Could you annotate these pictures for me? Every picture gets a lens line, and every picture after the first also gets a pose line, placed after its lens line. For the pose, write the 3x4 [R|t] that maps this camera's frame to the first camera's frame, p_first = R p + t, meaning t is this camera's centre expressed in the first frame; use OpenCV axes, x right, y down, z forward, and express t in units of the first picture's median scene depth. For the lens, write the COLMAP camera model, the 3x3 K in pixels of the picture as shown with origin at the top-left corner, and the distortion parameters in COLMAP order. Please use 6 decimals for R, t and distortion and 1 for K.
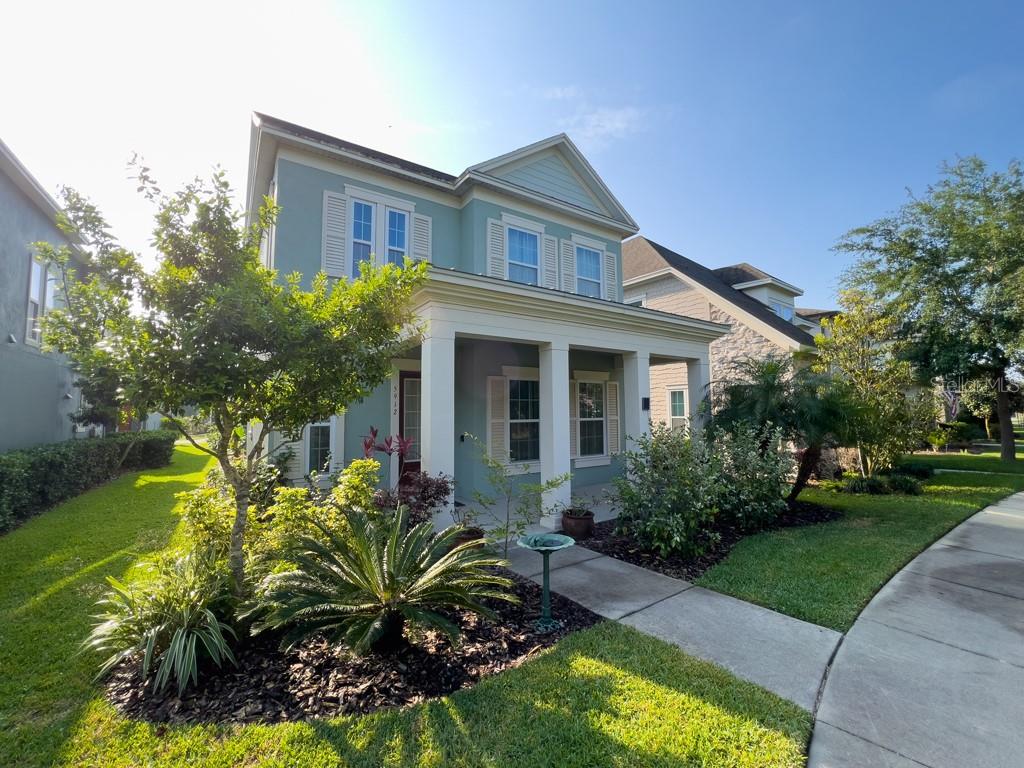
lens RADIAL K [[425.5, 0, 512.8], [0, 425.5, 380.5], [0, 0, 1]] dist [-0.035019, 0.014119]
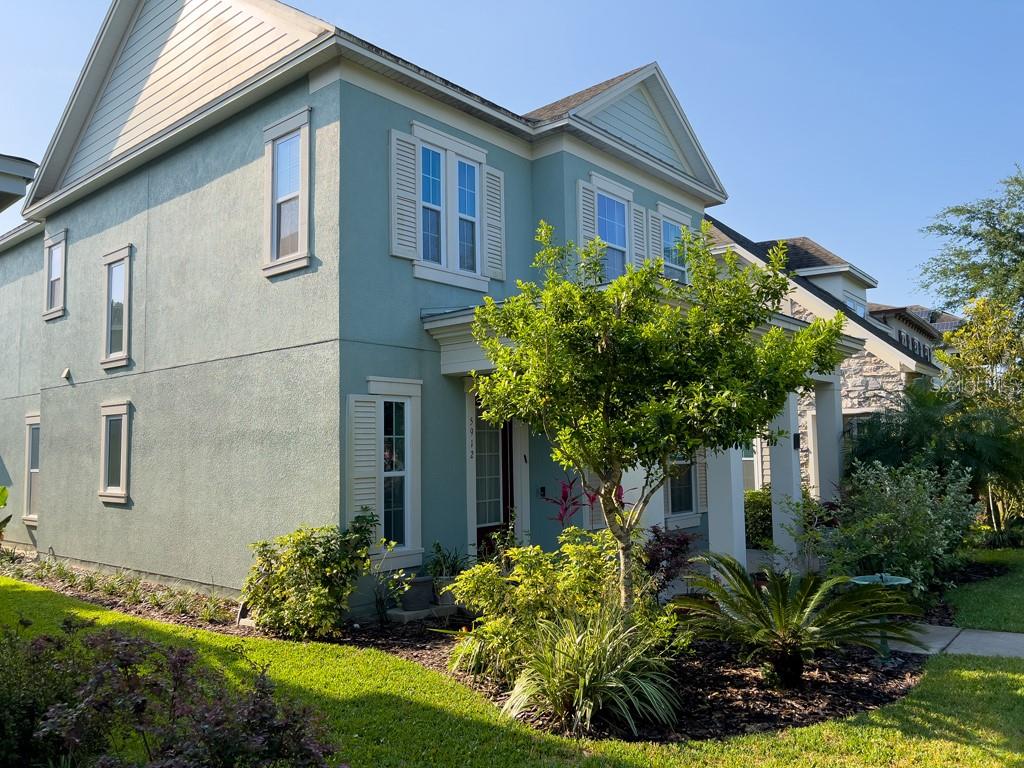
lens RADIAL K [[782.7, 0, 512.0], [0, 782.7, 384.0], [0, 0, 1]] dist [-0.008046, -0.004647]
pose [[0.963765, 0.014485, 0.266358, -0.474094], [-0.010360, 0.999804, -0.016887, -0.017414], [-0.266550, 0.013516, 0.963726, -0.211215]]
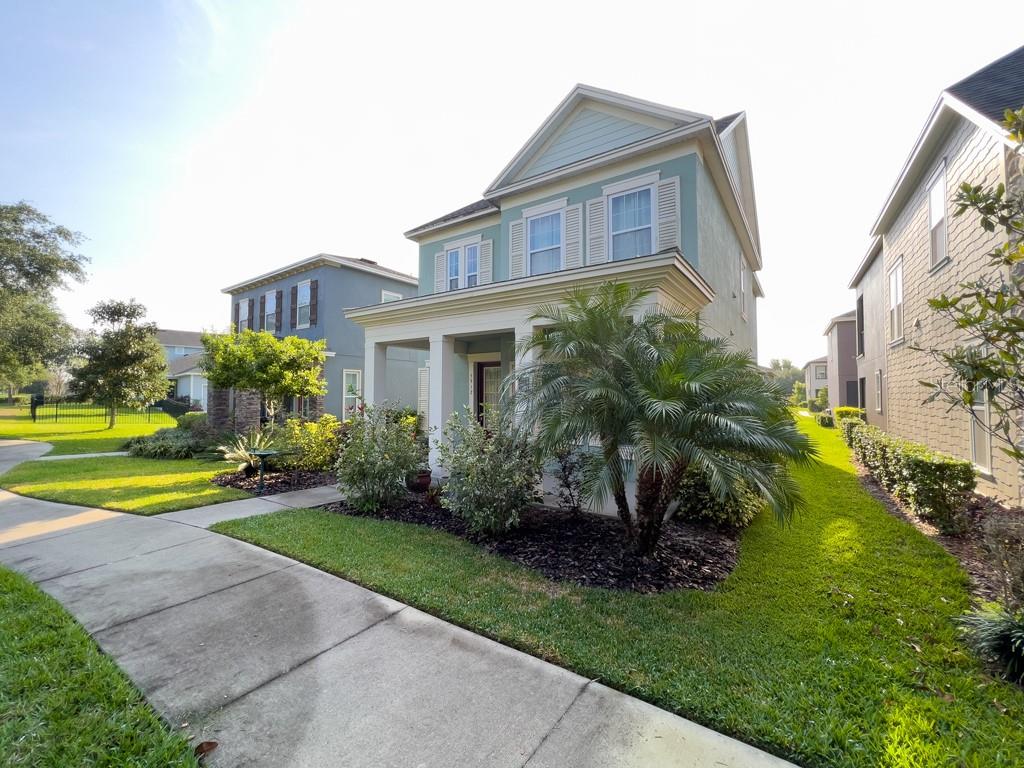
lens RADIAL K [[425.5, 0, 512.8], [0, 425.5, 380.5], [0, 0, 1]] dist [-0.035019, 0.014119]
pose [[0.365964, -0.019466, -0.930425, 0.929029], [0.068140, 0.997658, 0.005929, 0.032334], [0.928131, -0.065569, 0.366433, 0.521424]]
